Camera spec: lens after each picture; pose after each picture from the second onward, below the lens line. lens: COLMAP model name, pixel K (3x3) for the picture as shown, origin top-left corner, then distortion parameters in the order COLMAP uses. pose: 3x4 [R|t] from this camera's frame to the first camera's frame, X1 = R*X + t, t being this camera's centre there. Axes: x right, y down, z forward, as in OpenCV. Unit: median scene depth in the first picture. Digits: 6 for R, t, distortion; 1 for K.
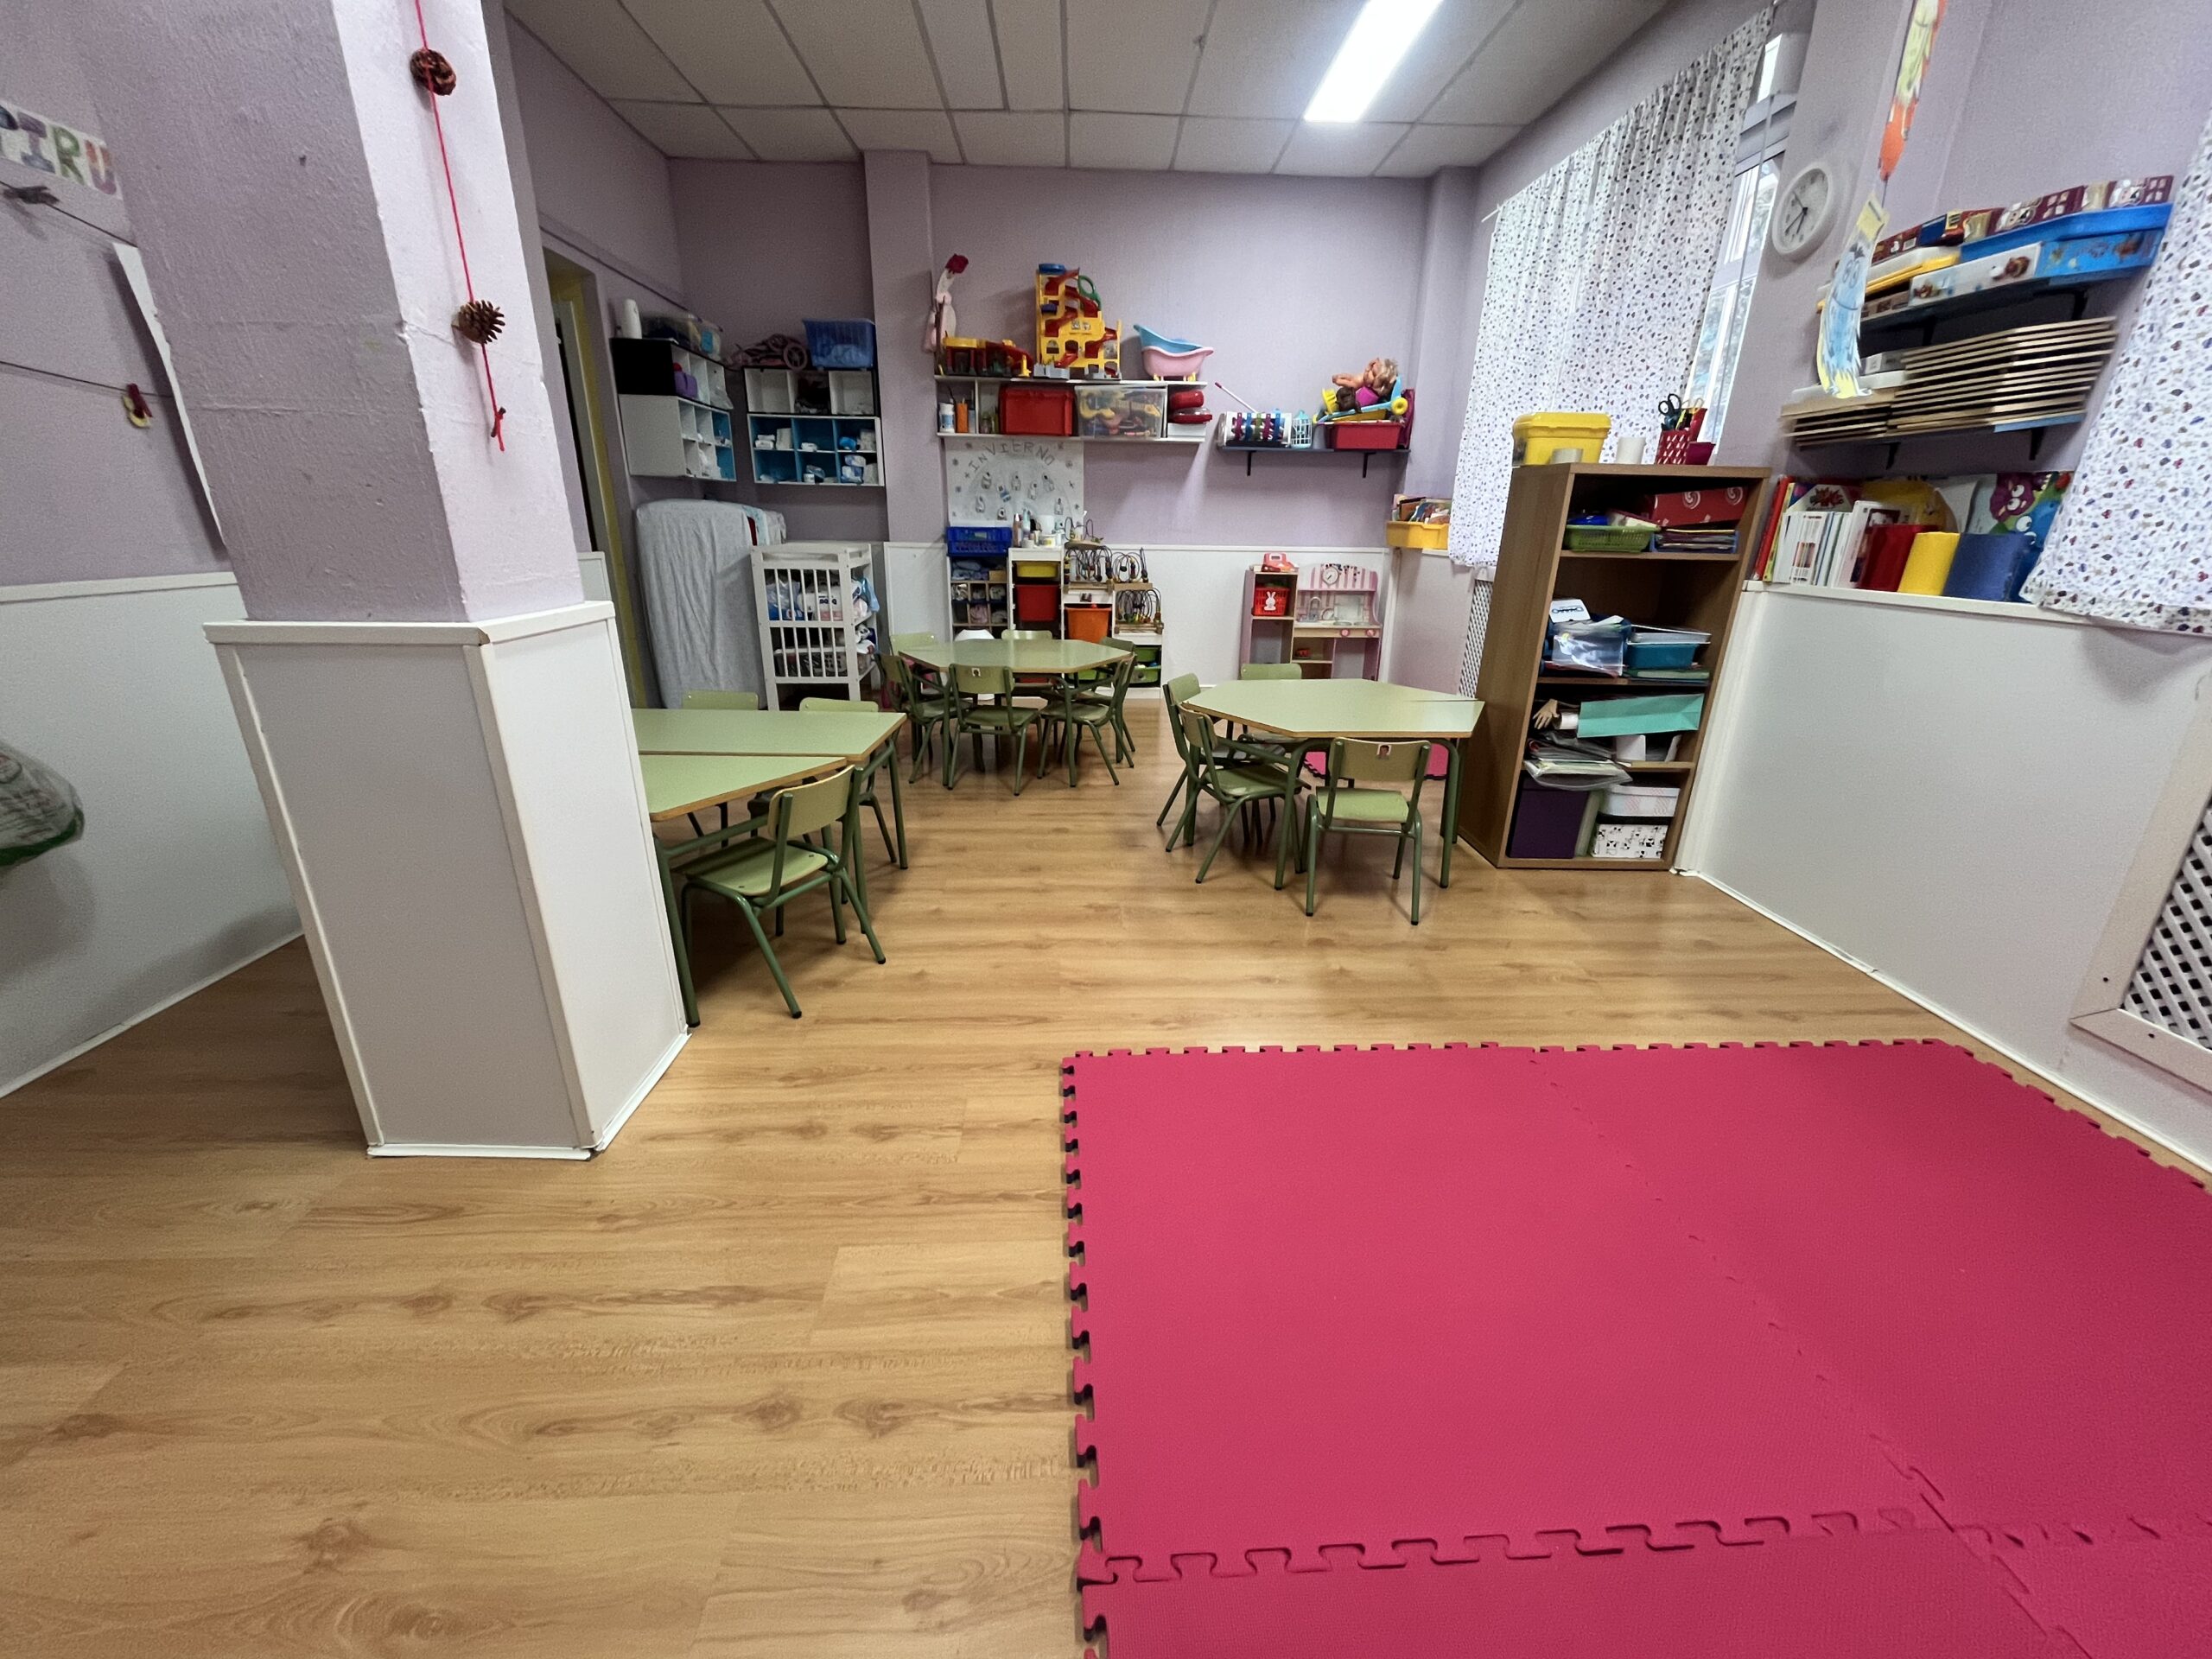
lens RADIAL K [[889.1, 0, 1115.7], [0, 889.1, 832.9], [0, 0, 1]] dist [-0.002449, -0.000431]
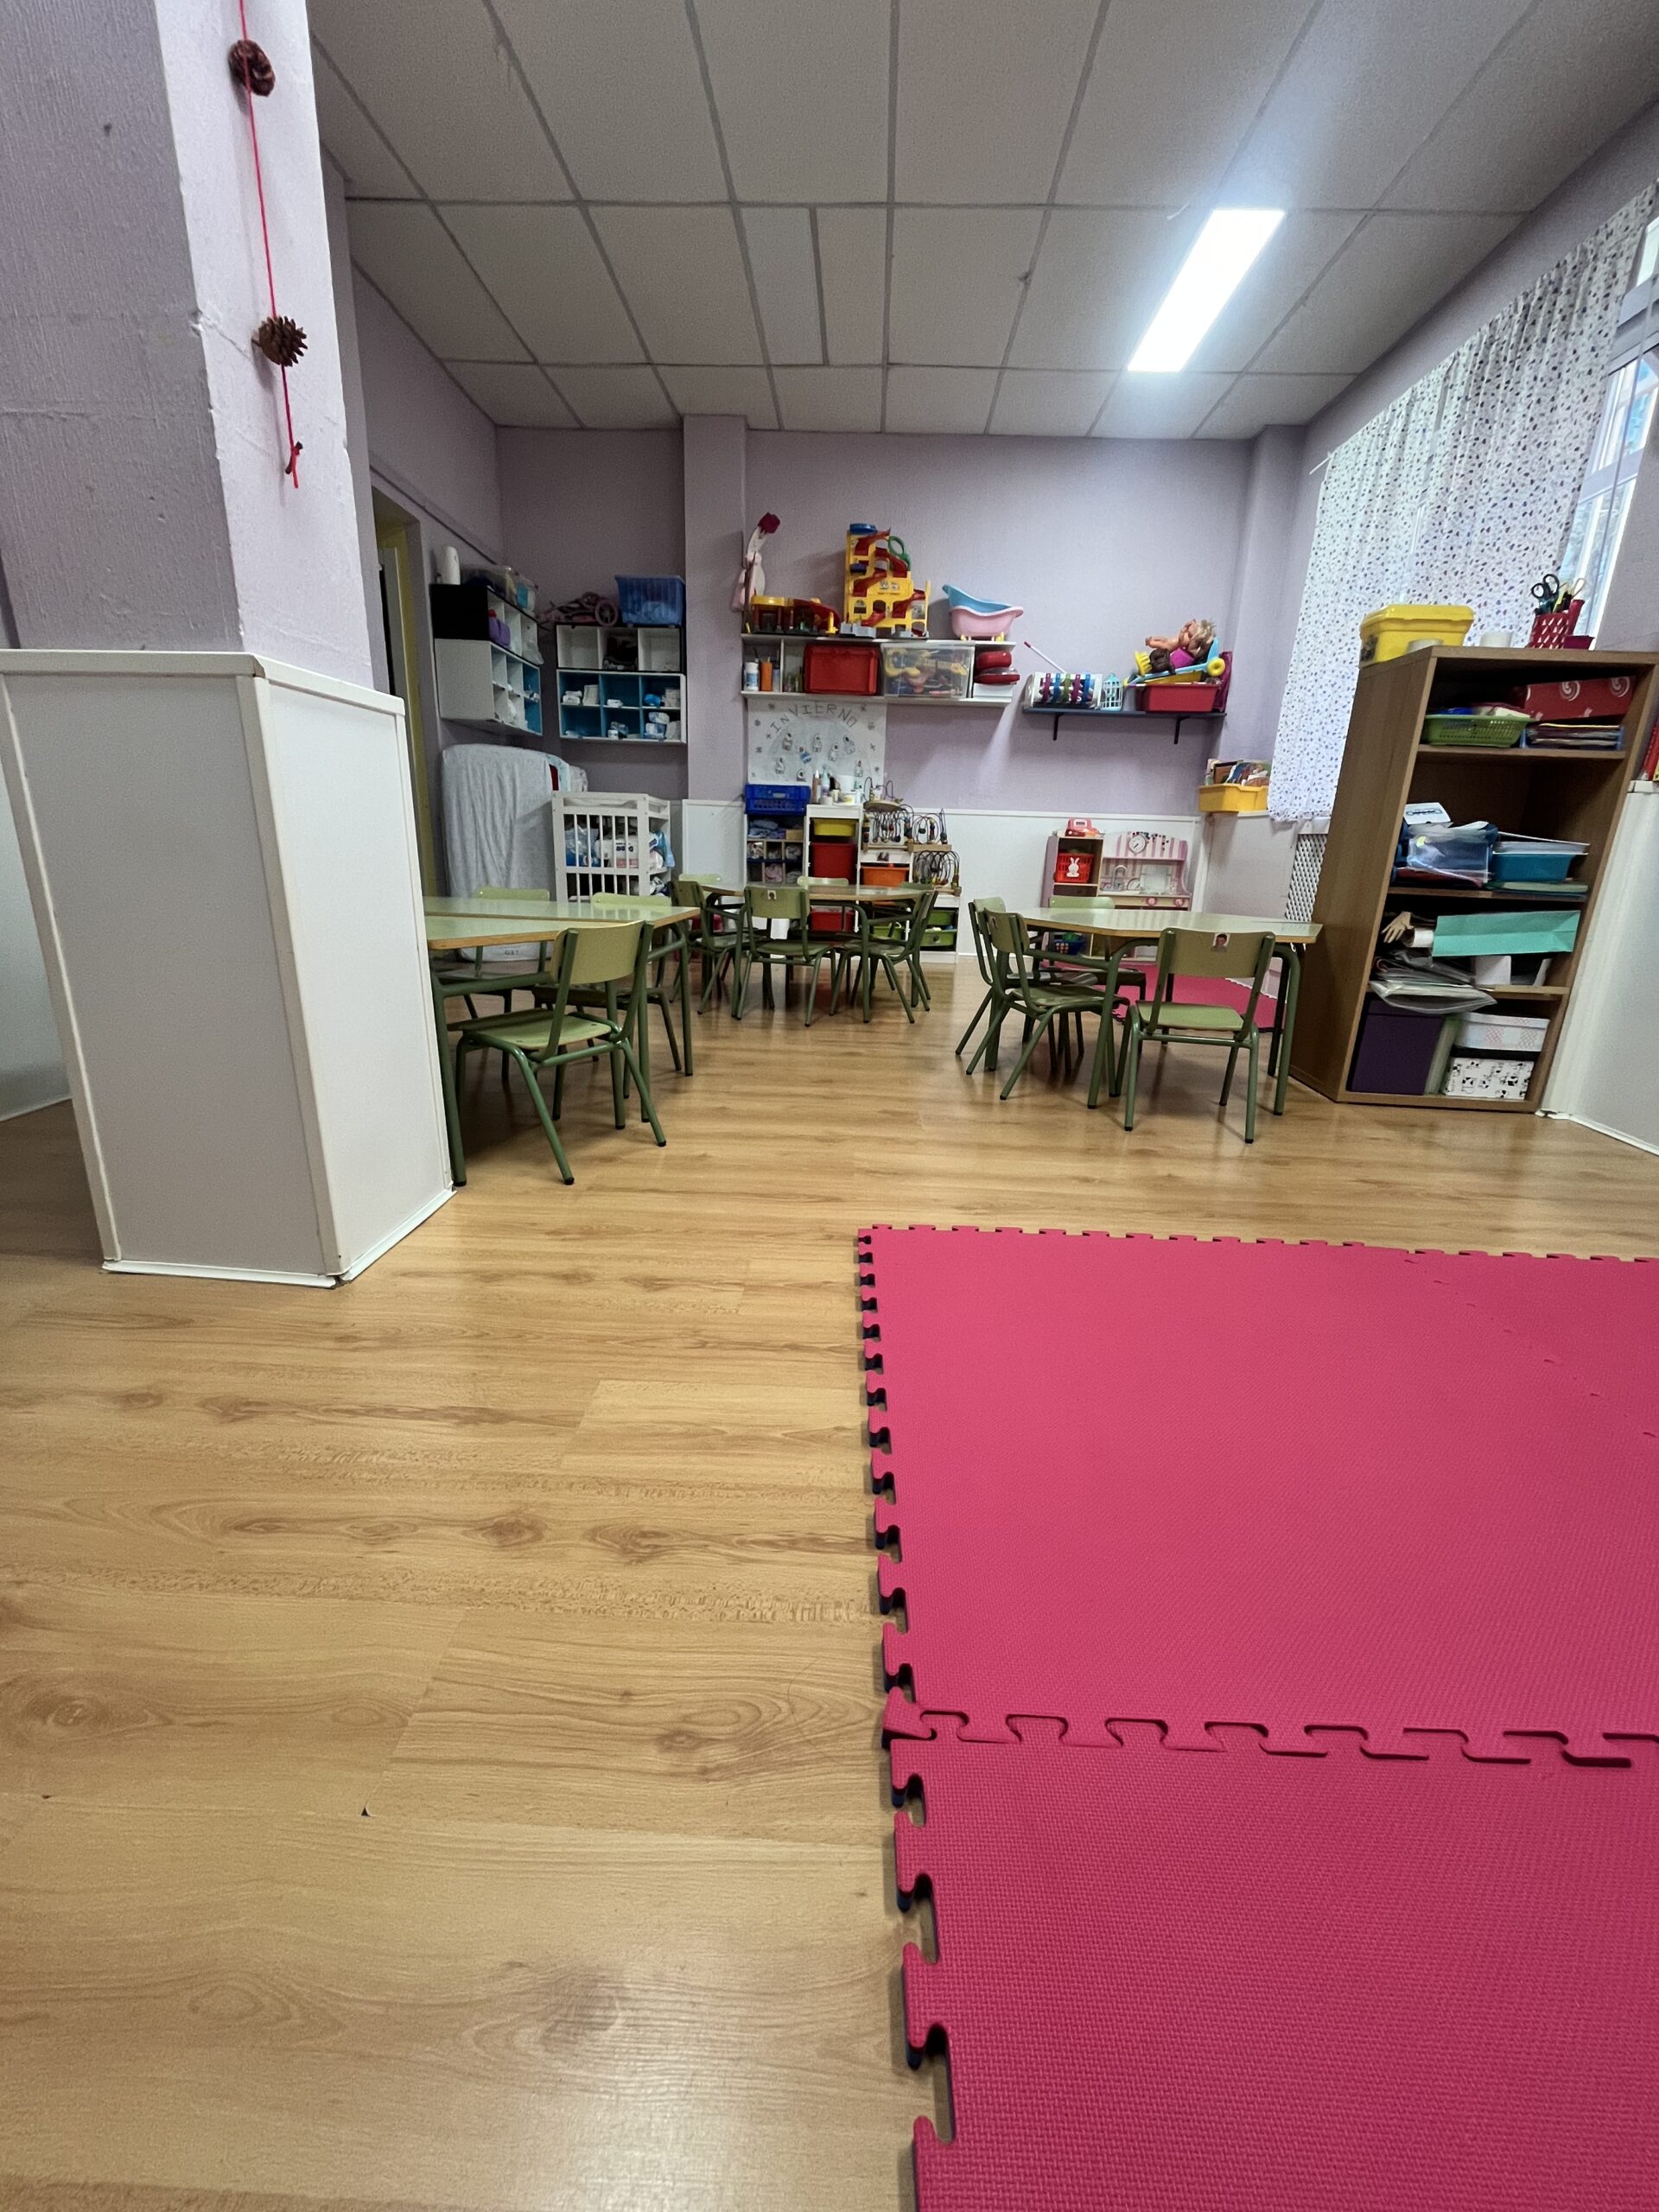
lens RADIAL K [[889.1, 0, 835.2], [0, 889.1, 1103.6], [0, 0, 1]] dist [-0.002449, -0.000431]
pose [[0.996958, 0.039412, -0.067243, -0.018828], [-0.043035, 0.997651, -0.053302, 0.119985], [0.064985, 0.056033, 0.996312, 0.072440]]
